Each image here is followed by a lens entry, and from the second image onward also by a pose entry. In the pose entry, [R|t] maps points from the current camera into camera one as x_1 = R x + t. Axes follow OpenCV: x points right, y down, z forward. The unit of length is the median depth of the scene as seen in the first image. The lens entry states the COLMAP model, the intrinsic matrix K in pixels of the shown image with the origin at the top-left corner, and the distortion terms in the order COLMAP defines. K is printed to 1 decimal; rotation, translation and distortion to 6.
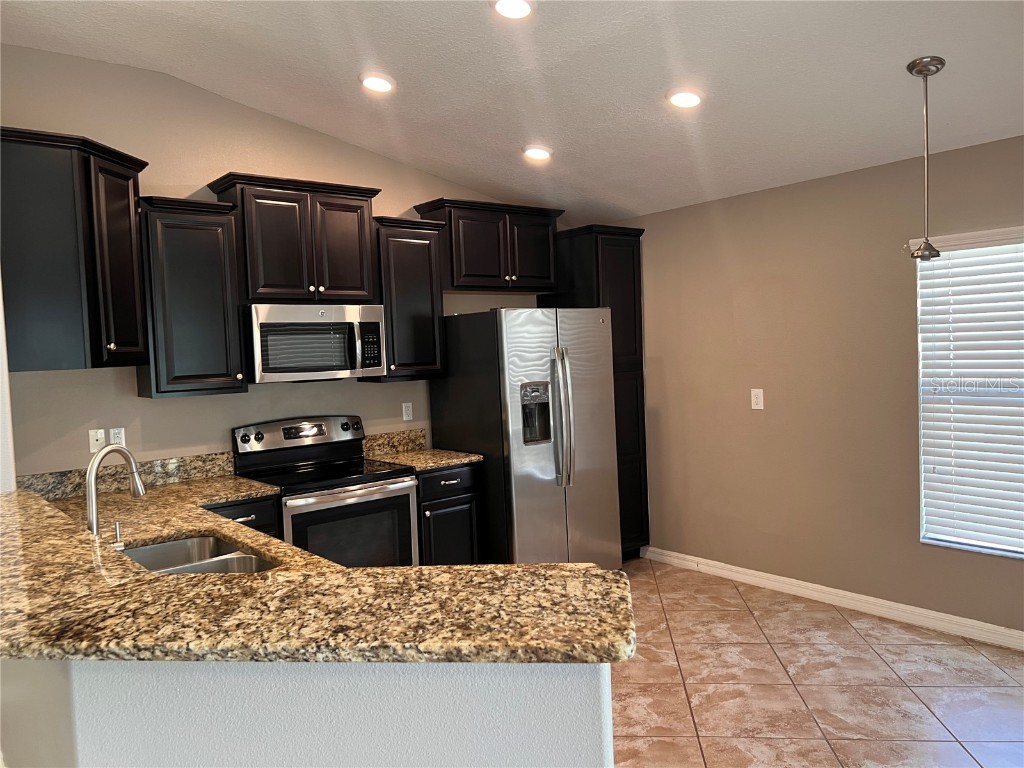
lens RADIAL K [[759.7, 0, 512.0], [0, 759.7, 384.0], [0, 0, 1]] dist [0.067278, -0.094113]
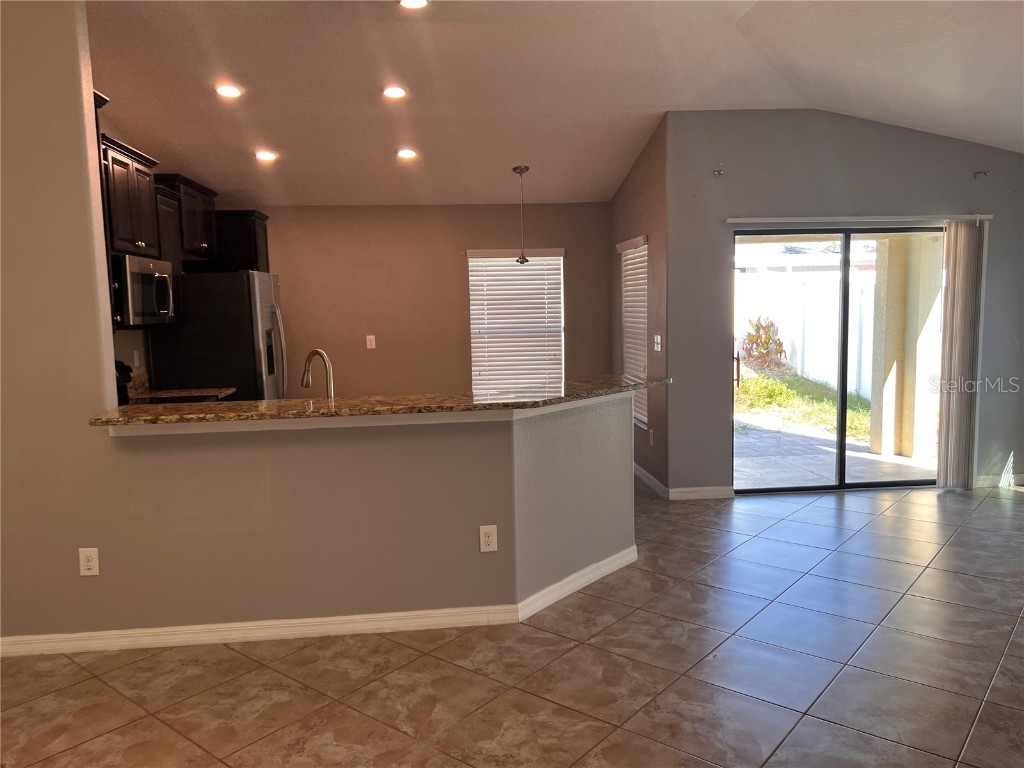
lens RADIAL K [[759.7, 0, 512.0], [0, 759.7, 384.0], [0, 0, 1]] dist [0.067278, -0.094113]
pose [[0.559442, -0.058829, 0.826779, -0.884358], [0.037580, 0.998253, 0.045601, 0.050060], [-0.828017, 0.005560, 0.560675, -0.098597]]
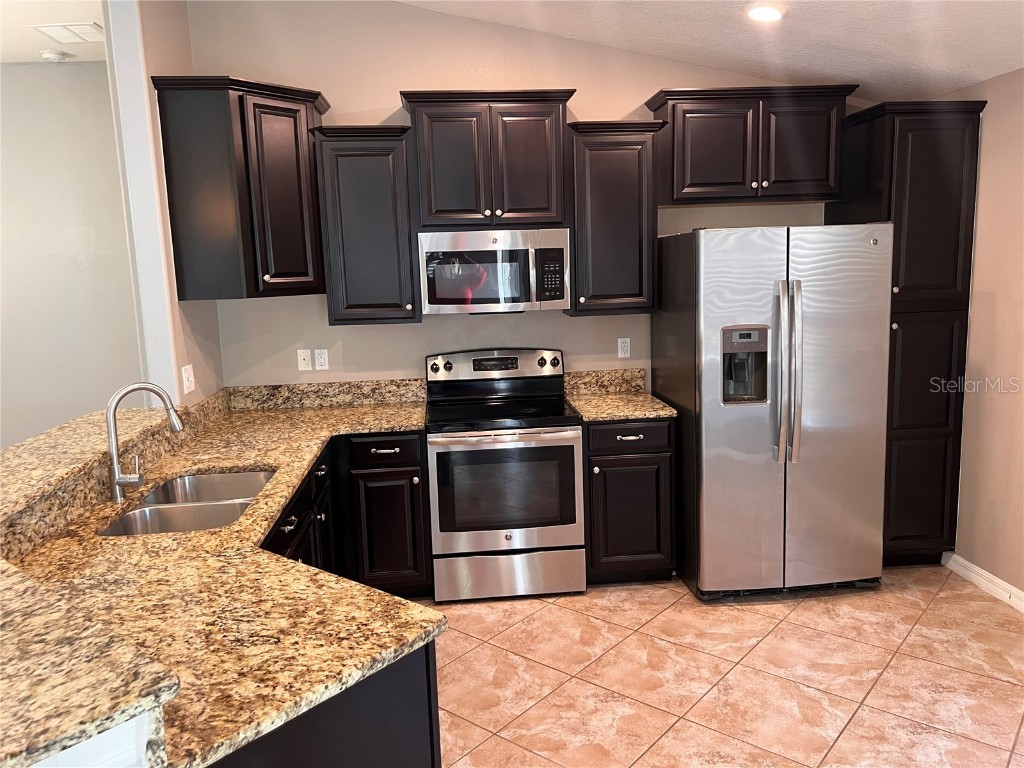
lens RADIAL K [[759.7, 0, 512.0], [0, 759.7, 384.0], [0, 0, 1]] dist [0.067278, -0.094113]
pose [[0.828332, 0.100484, -0.551153, 0.283395], [-0.028005, 0.989980, 0.138400, -0.047082], [0.559537, -0.099206, 0.822847, 0.232571]]
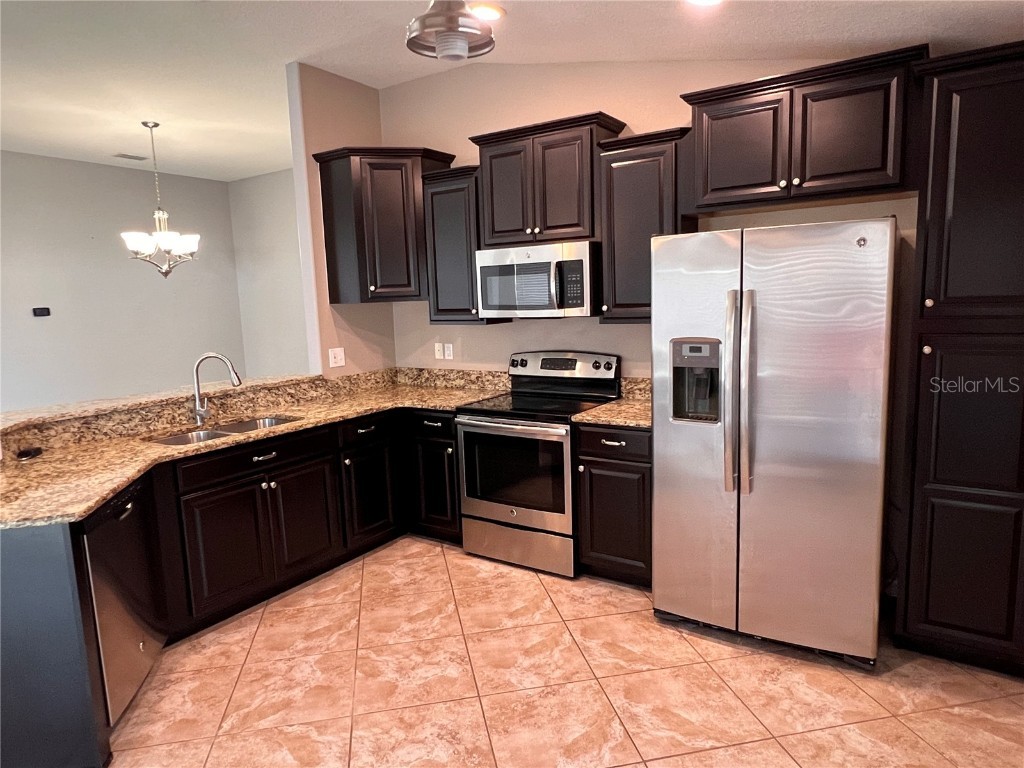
lens RADIAL K [[629.1, 0, 506.4], [0, 629.1, 391.4], [0, 0, 1]] dist [-0.005675, -0.000878]
pose [[0.300688, 0.171322, -0.938209, 0.570900], [-0.023964, 0.984780, 0.172146, -0.053454], [0.953421, -0.029279, 0.300217, 0.684100]]
